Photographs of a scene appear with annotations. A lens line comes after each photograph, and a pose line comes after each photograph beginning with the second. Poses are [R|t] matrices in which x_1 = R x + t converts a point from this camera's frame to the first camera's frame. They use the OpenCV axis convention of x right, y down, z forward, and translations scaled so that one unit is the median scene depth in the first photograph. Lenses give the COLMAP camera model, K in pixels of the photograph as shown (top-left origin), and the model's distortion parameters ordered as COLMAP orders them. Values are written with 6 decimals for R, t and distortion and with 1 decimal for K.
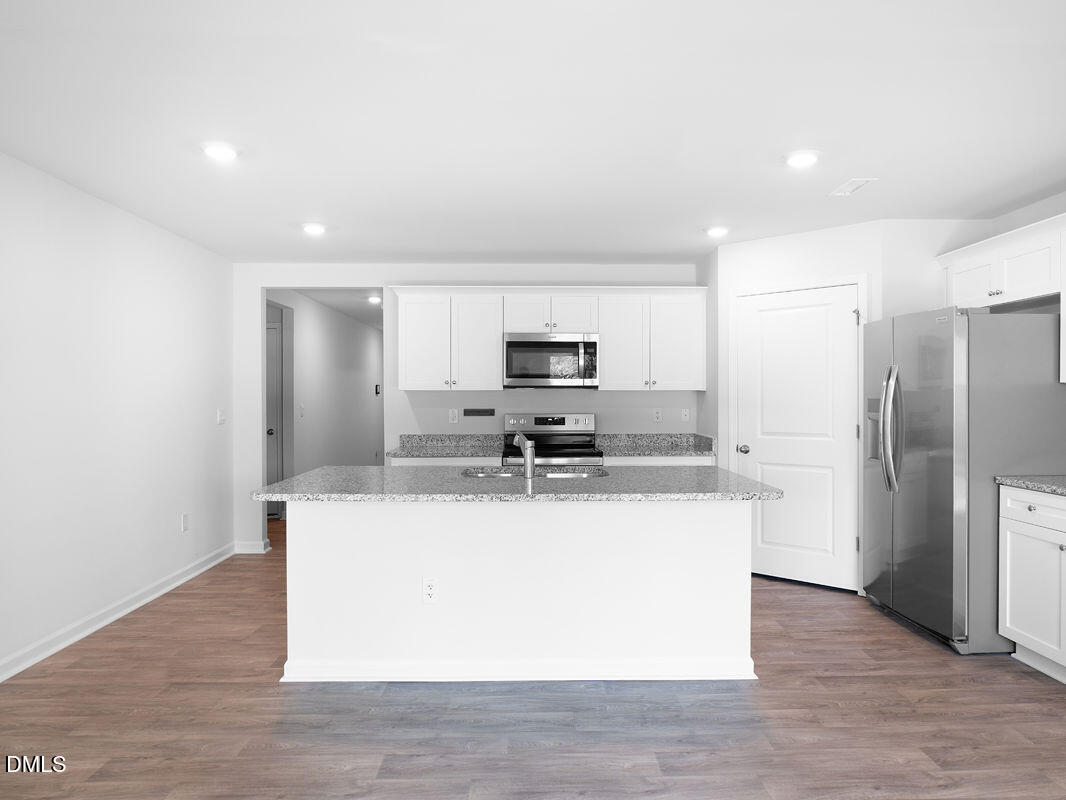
lens RADIAL K [[701.4, 0, 533.0], [0, 701.4, 400.0], [0, 0, 1]] dist [0.005878, 0.003320]
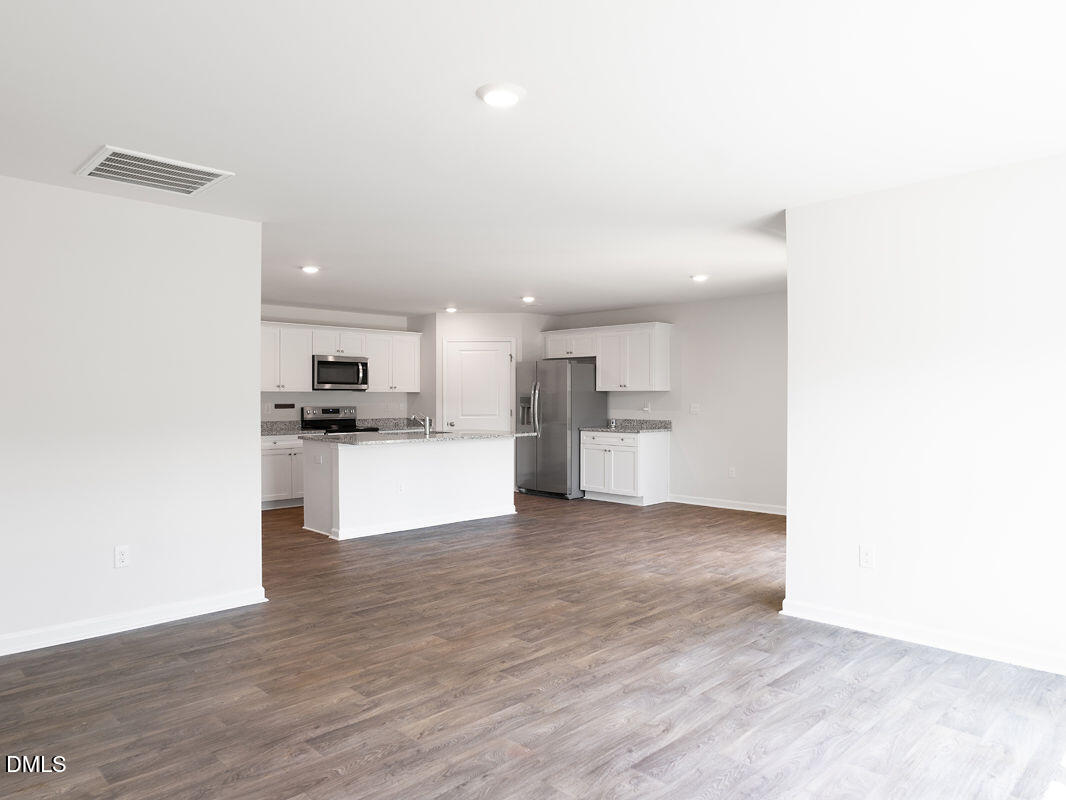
lens RADIAL K [[701.1, 0, 533.0], [0, 701.1, 400.0], [0, 0, 1]] dist [-0.350648, 0.000469]
pose [[0.709880, -0.000100, 0.704322, -0.755760], [0.000998, 0.999999, -0.000864, 0.006867], [-0.704322, 0.001317, 0.709880, -0.407417]]
